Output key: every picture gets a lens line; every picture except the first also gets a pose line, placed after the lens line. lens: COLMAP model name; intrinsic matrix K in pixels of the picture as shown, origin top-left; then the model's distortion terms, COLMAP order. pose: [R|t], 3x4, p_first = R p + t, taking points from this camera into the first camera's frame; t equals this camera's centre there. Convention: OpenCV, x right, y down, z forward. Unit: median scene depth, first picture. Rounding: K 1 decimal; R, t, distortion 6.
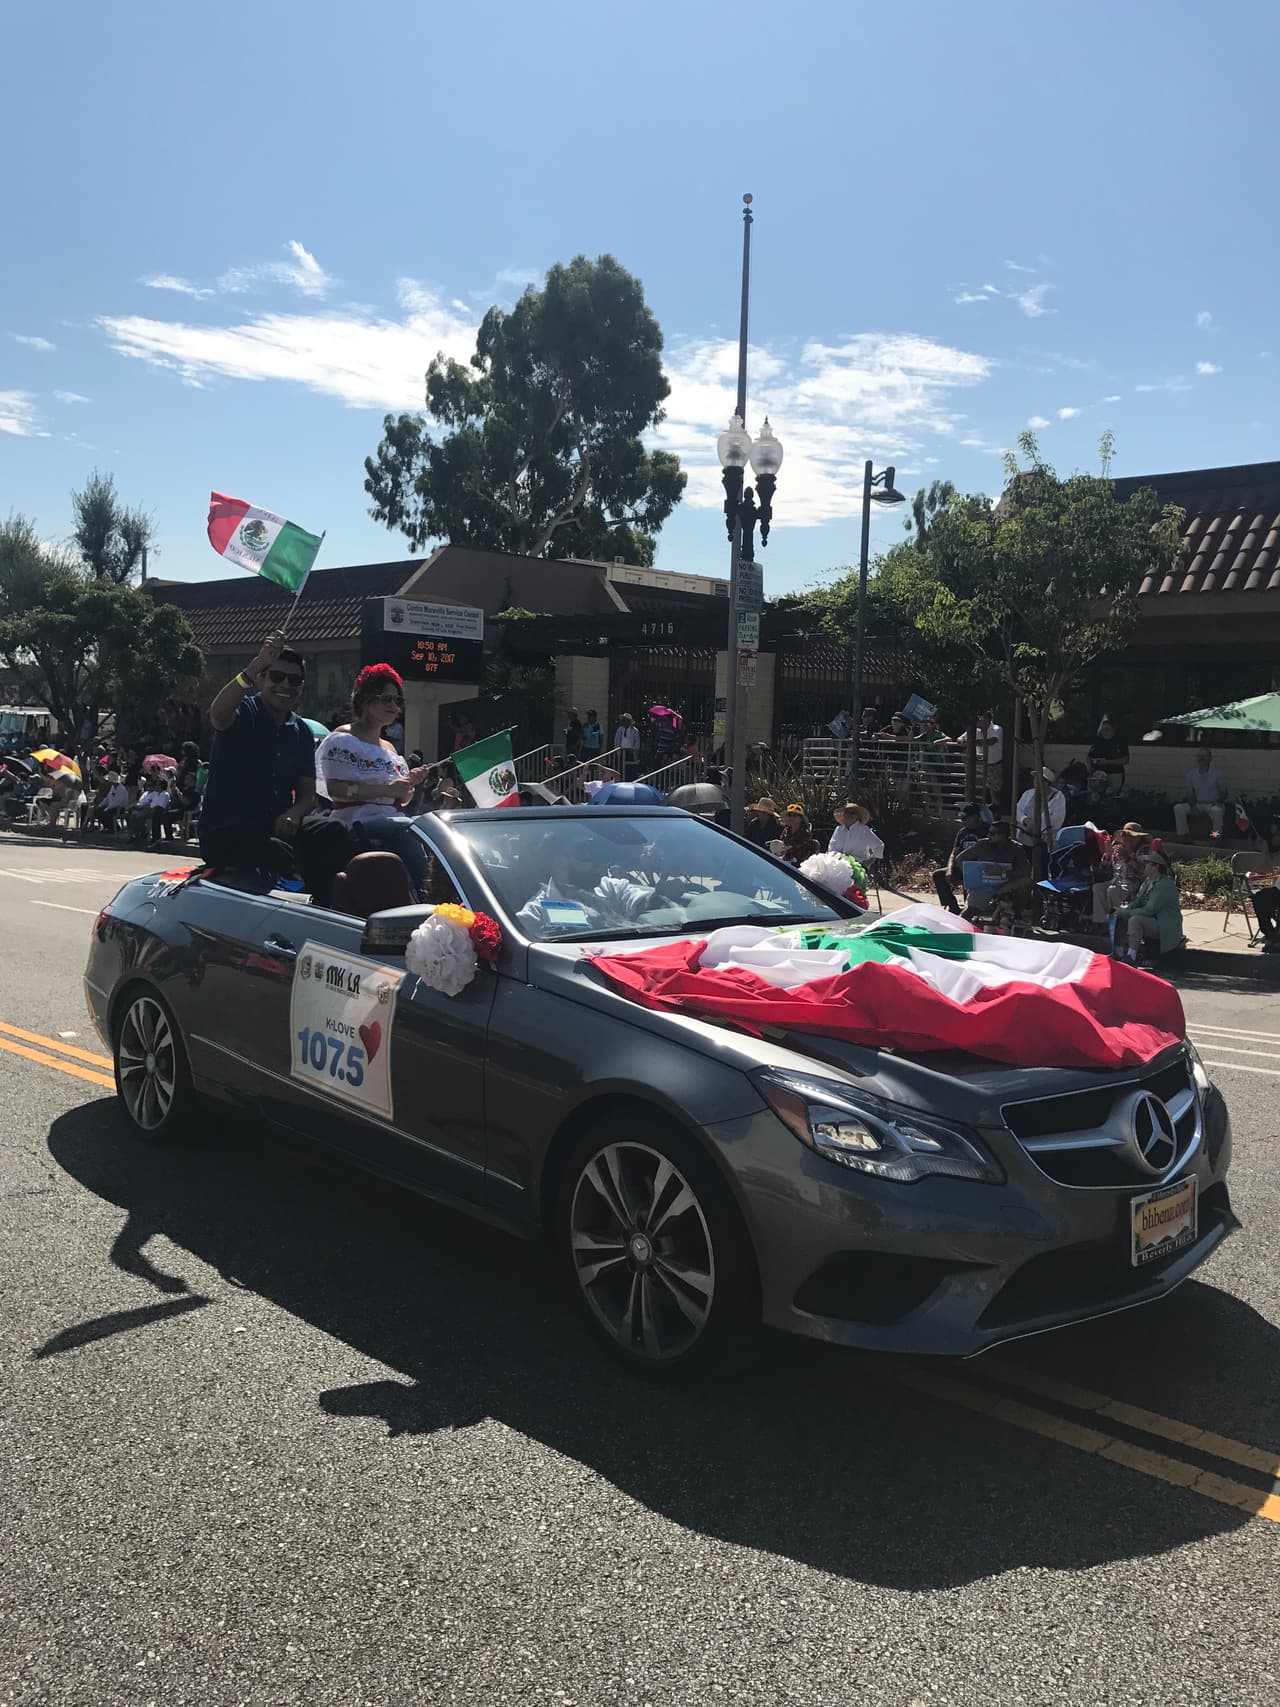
lens RADIAL K [[1240.7, 0, 640.0], [0, 1240.7, 853.5], [0, 0, 1]] dist [0.006459, -0.000993]
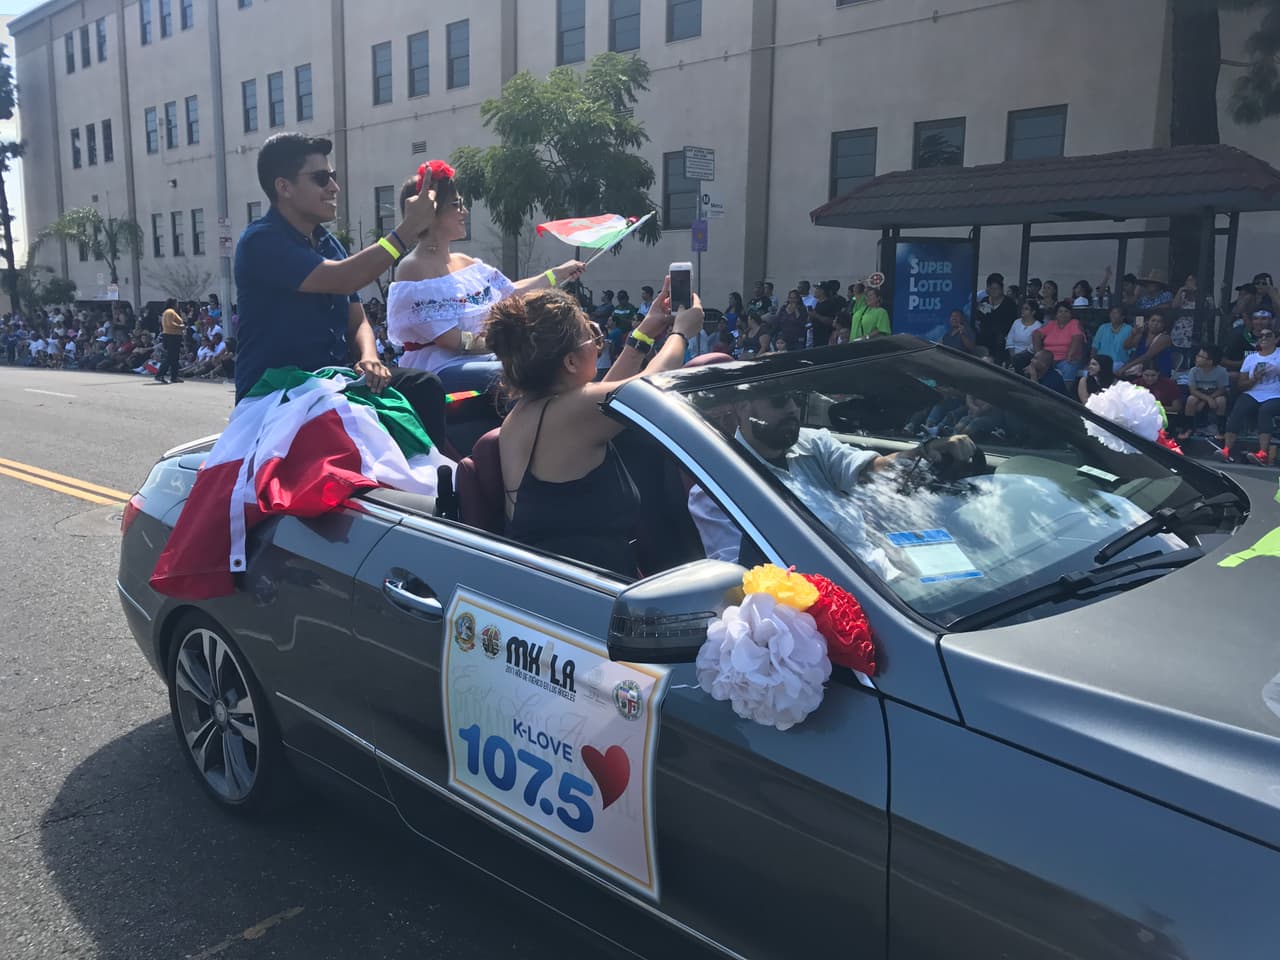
lens RADIAL K [[1011.2, 0, 640.0], [0, 1011.2, 480.0], [0, 0, 1]] dist [0.004961, -0.004876]
pose [[0.996671, -0.063481, 0.051153, -0.209647], [0.055501, 0.987927, 0.144640, -0.059225], [-0.059717, -0.141320, 0.988161, 0.511942]]
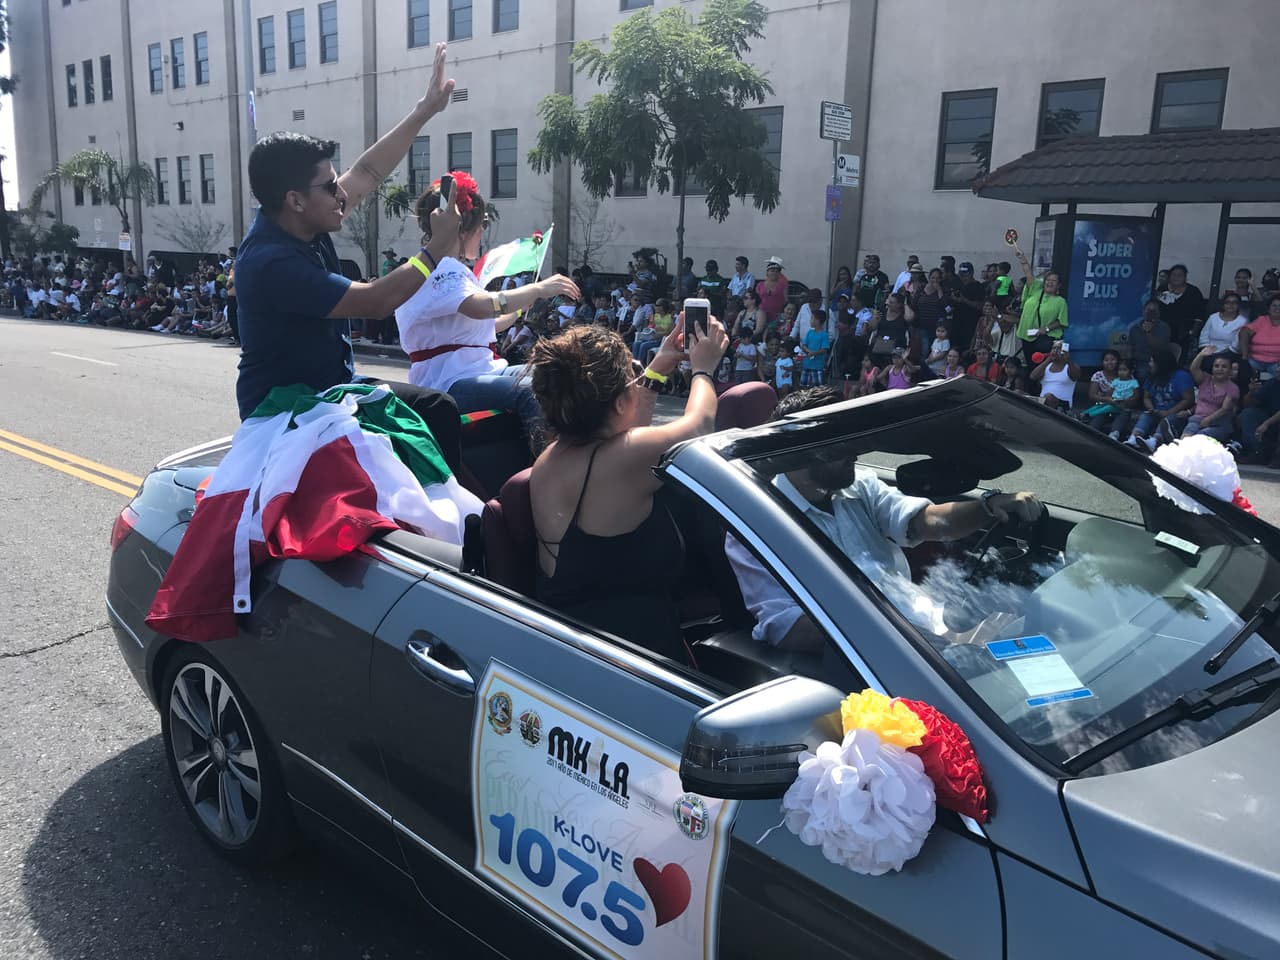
lens RADIAL K [[1003.3, 0, 640.0], [0, 1003.3, 480.0], [0, 0, 1]] dist [0.005841, 0.001319]
pose [[0.996768, -0.039522, 0.069945, -0.242474], [0.026222, 0.982995, 0.181752, -0.105584], [-0.075939, -0.179330, 0.980854, 0.575642]]
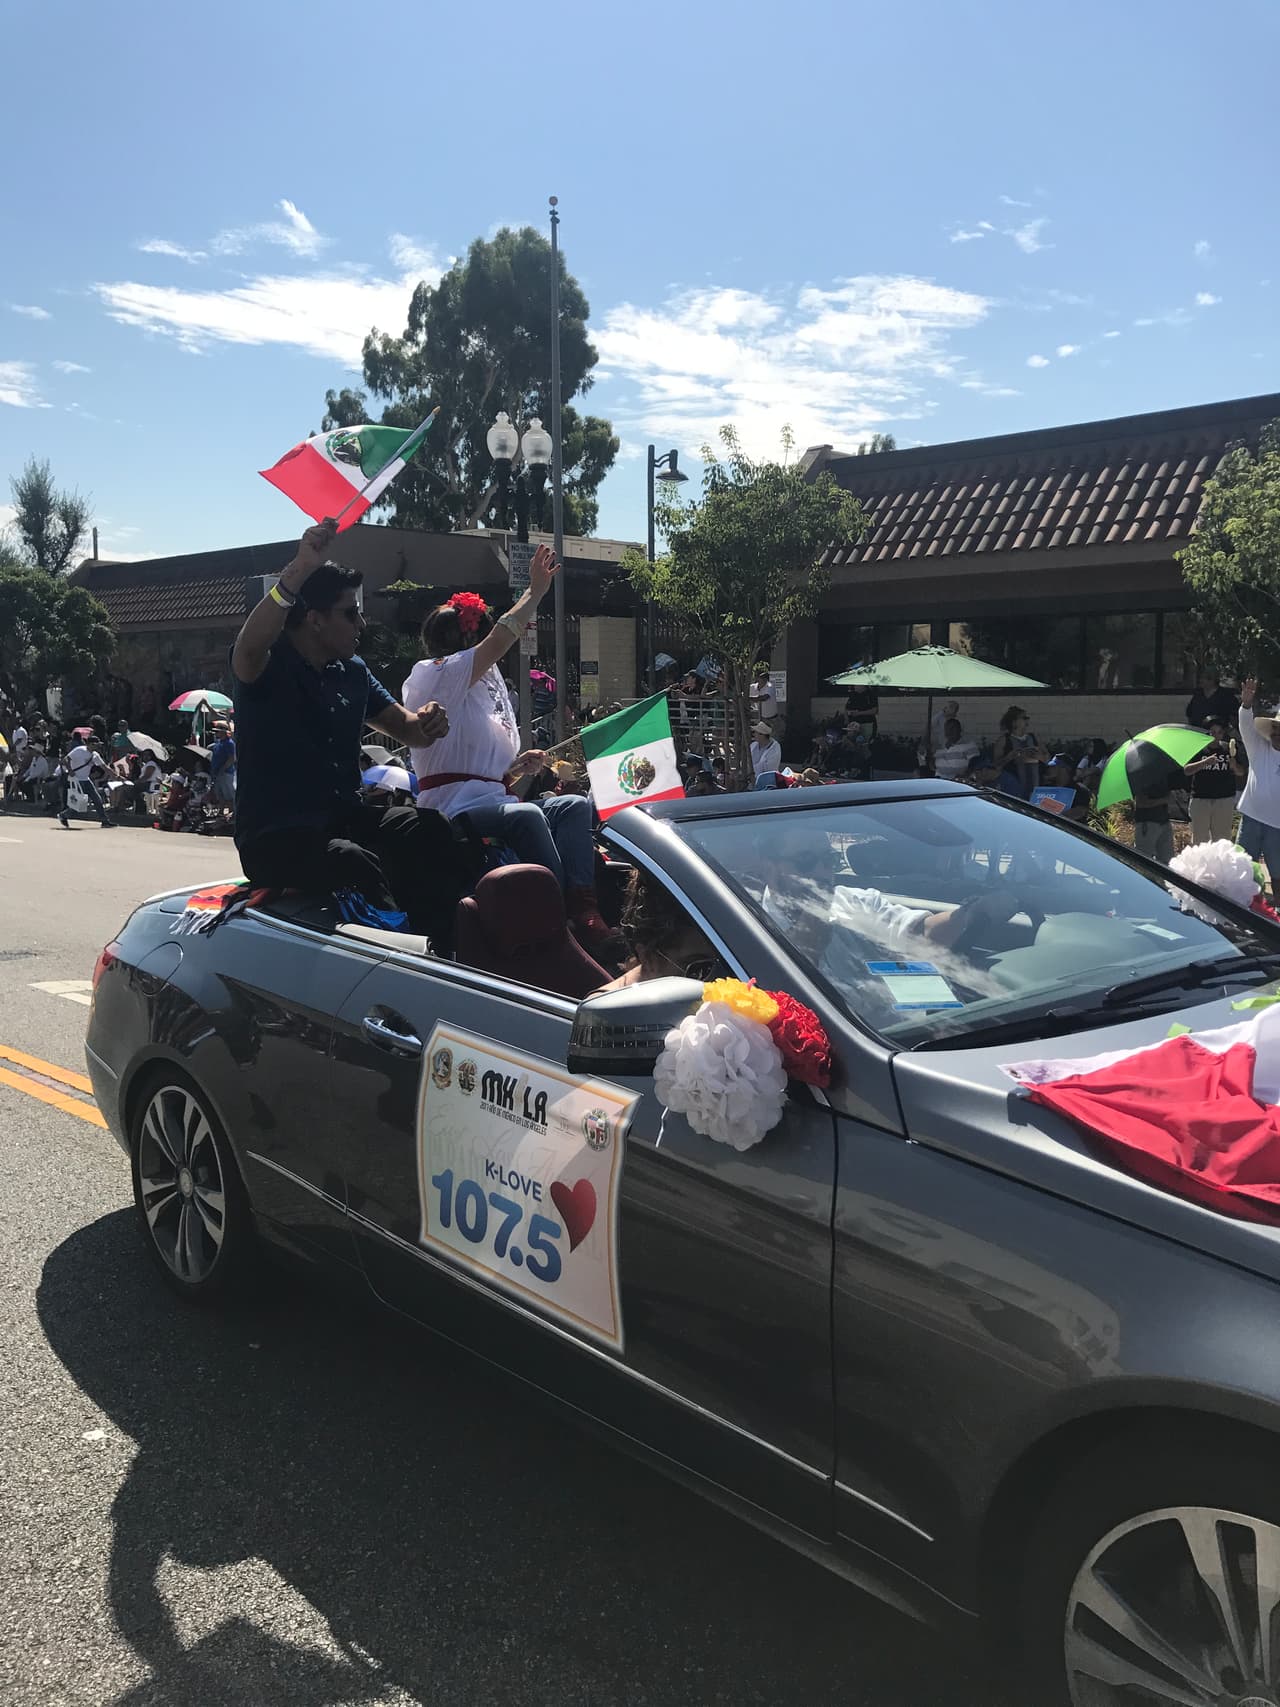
lens RADIAL K [[1338.1, 0, 640.0], [0, 1338.1, 853.5], [0, 0, 1]] dist [0.005841, 0.001319]
pose [[0.999040, -0.033321, -0.028425, -0.158057], [0.034300, 0.998810, 0.034685, -0.033356], [0.027235, -0.035626, 0.998994, 0.374633]]
